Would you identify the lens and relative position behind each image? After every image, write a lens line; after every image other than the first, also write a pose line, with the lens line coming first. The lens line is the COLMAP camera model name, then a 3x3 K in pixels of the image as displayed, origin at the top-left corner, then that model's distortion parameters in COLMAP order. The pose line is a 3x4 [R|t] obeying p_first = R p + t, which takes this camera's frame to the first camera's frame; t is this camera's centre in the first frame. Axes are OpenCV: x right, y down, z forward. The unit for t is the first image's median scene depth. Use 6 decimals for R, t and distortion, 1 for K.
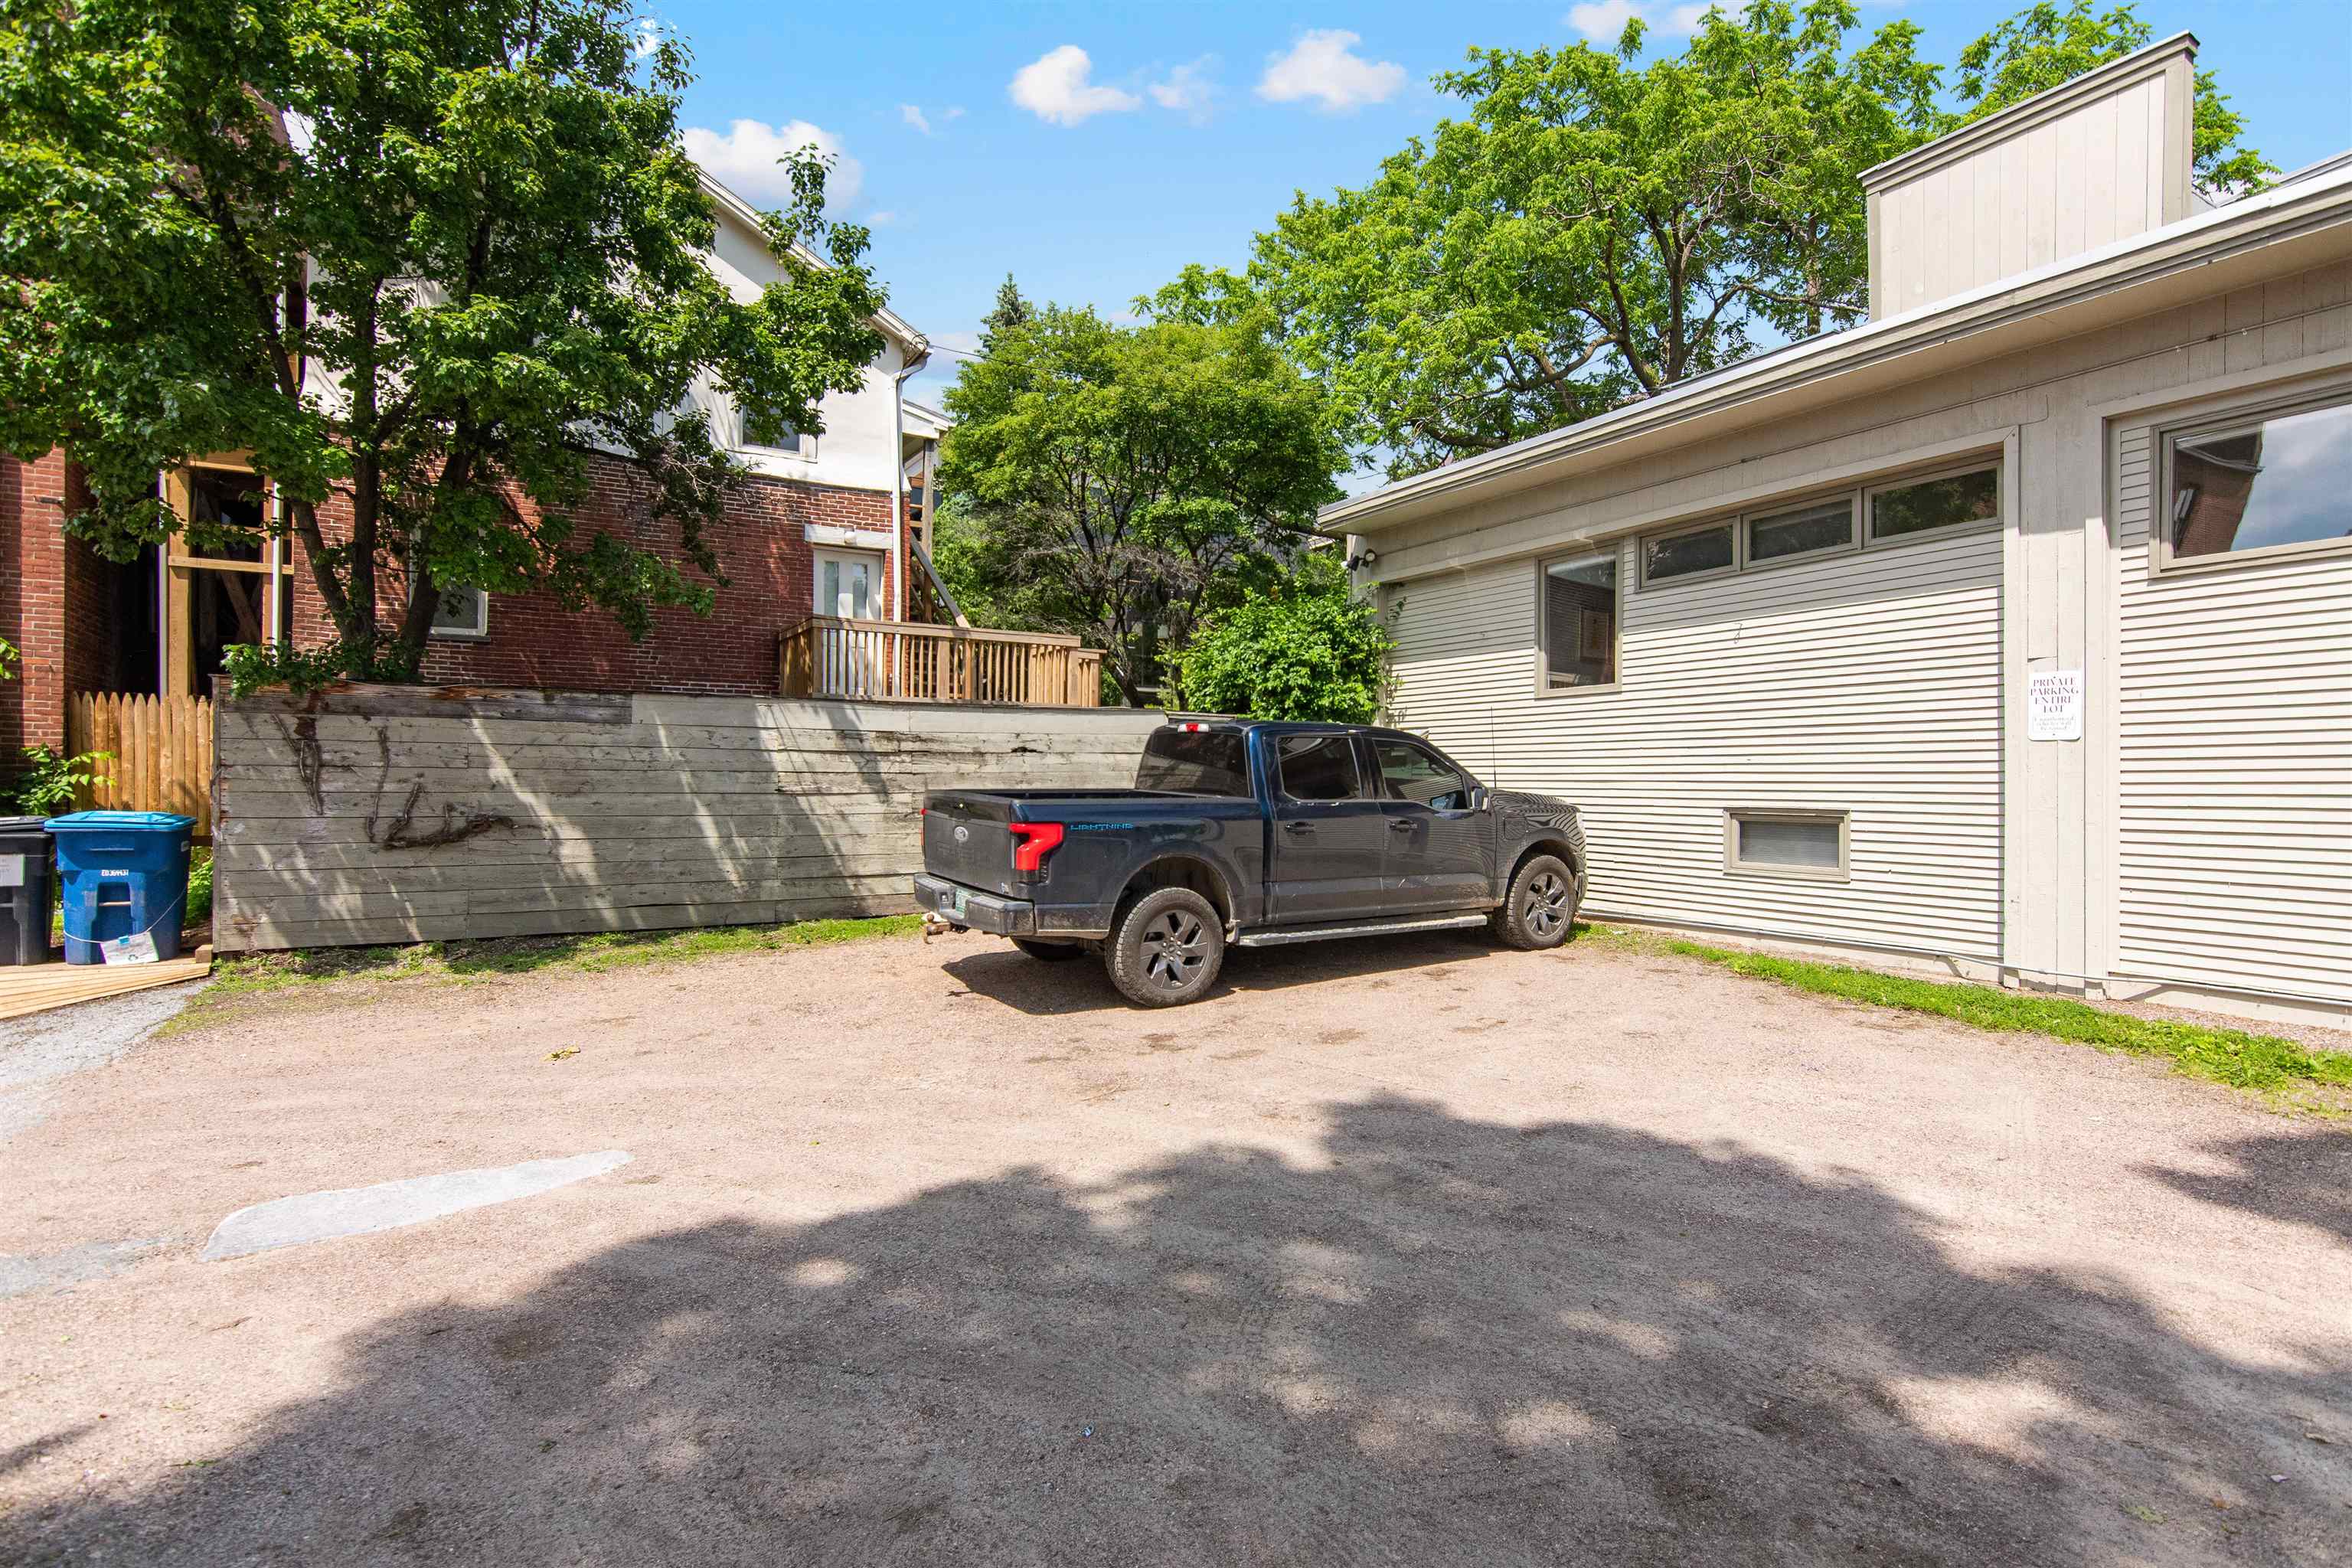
lens RADIAL K [[1134.3, 0, 1175.9], [0, 1134.3, 790.3], [0, 0, 1]] dist [-0.002168, 0.003960]
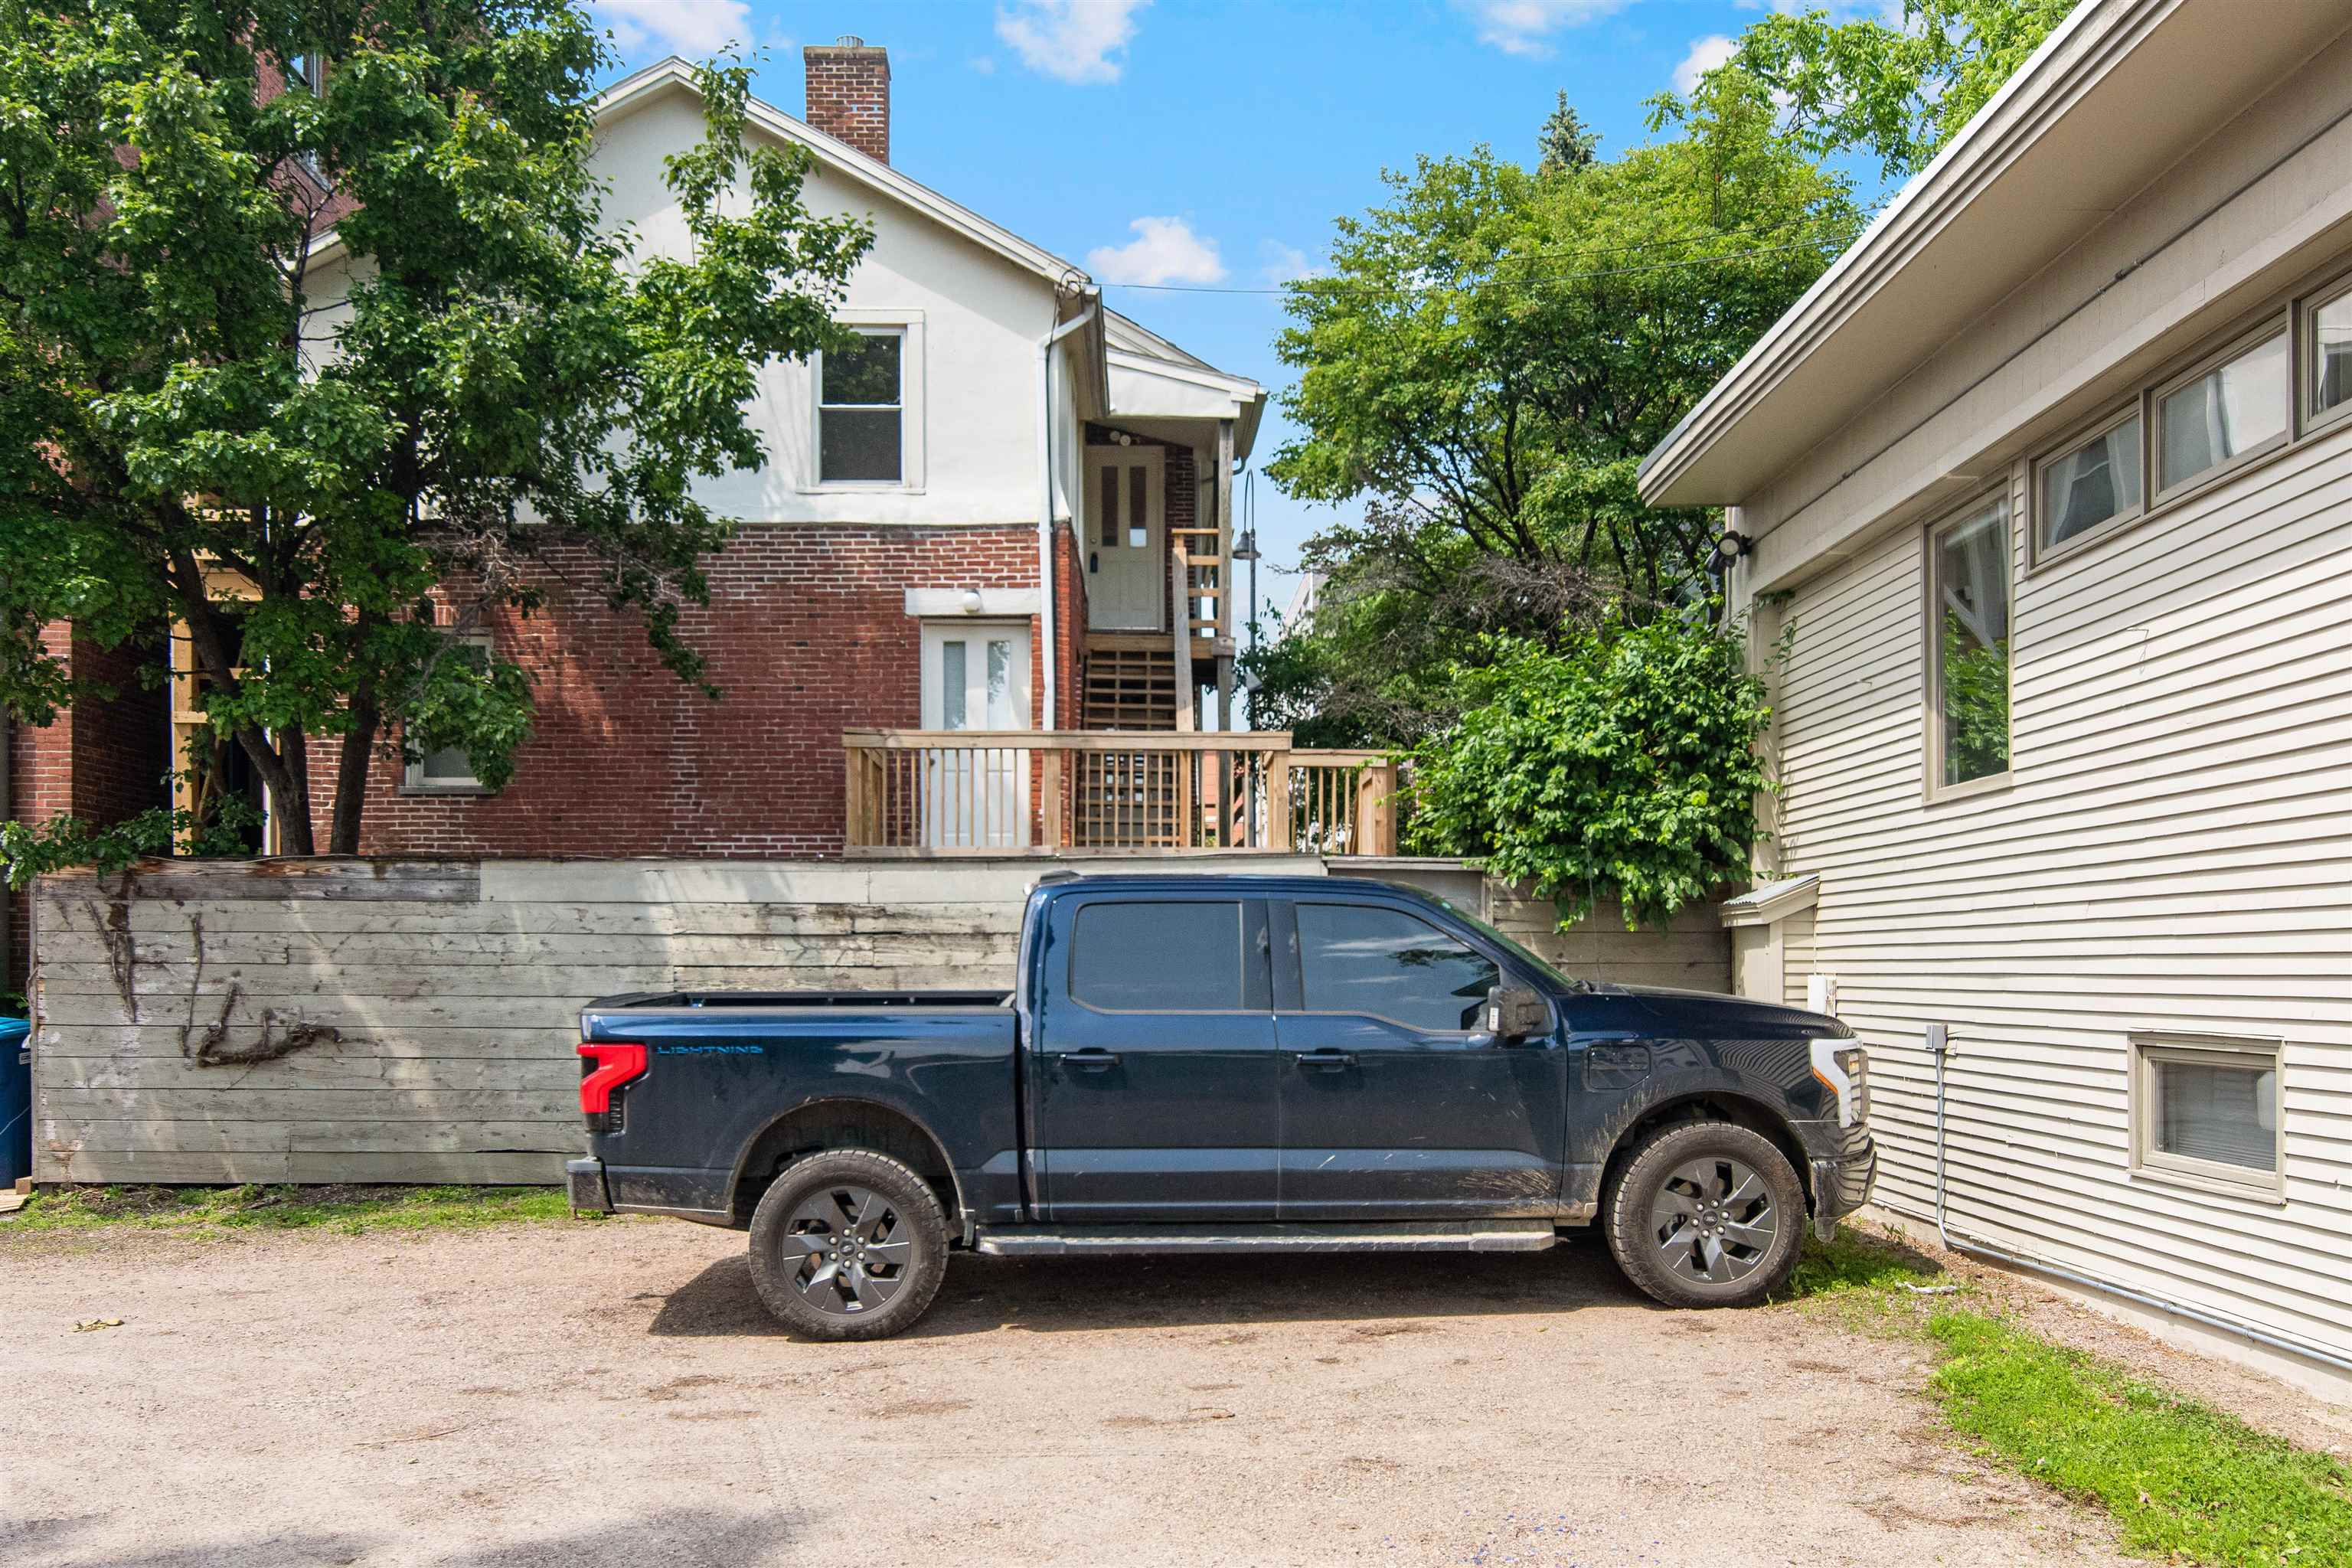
lens RADIAL K [[1968.8, 0, 1178.4], [0, 1968.8, 986.4], [0, 0, 1]] dist [0.002119, 0.003444]
pose [[0.870487, -0.000824, -0.492191, 0.563734], [-0.000502, 0.999997, -0.002561, -0.001071], [0.492191, 0.002477, 0.870484, 0.121846]]
